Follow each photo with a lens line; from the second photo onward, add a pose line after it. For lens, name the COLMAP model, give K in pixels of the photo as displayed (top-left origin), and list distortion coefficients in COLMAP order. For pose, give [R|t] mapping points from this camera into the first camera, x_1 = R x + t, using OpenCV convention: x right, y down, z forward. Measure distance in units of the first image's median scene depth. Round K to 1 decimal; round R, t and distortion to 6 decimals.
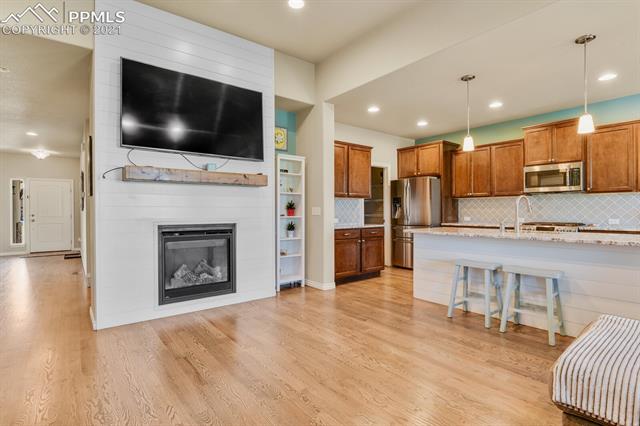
lens RADIAL K [[314.0, 0, 322.0], [0, 314.0, 213.5], [0, 0, 1]] dist [-0.005232, -0.003340]
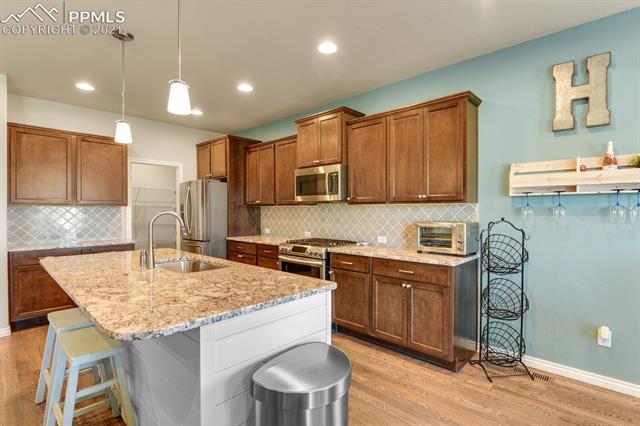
lens RADIAL K [[314.0, 0, 316.5], [0, 314.0, 210.6], [0, 0, 1]] dist [-0.005232, -0.003340]
pose [[0.990654, 0.005863, 0.136272, 0.553811], [-0.004728, 0.999951, -0.008652, -0.035176], [-0.136317, 0.007927, 0.990634, 0.189567]]
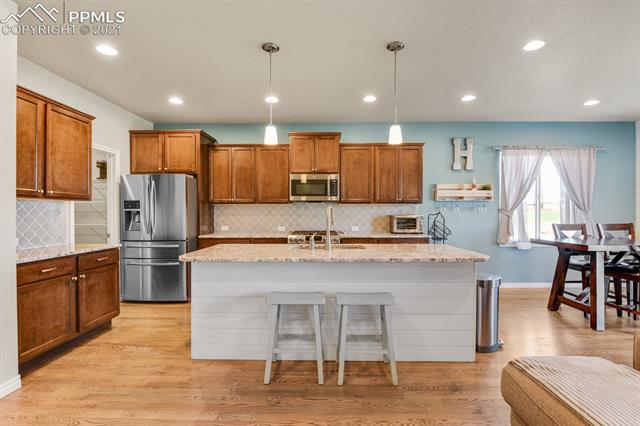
lens RADIAL K [[314.0, 0, 322.5], [0, 314.0, 214.6], [0, 0, 1]] dist [-0.005232, -0.003340]
pose [[0.637671, -0.000832, 0.770308, -0.025541], [0.003987, 0.999990, -0.002220, -0.020846], [-0.770298, 0.004487, 0.637668, 0.296385]]
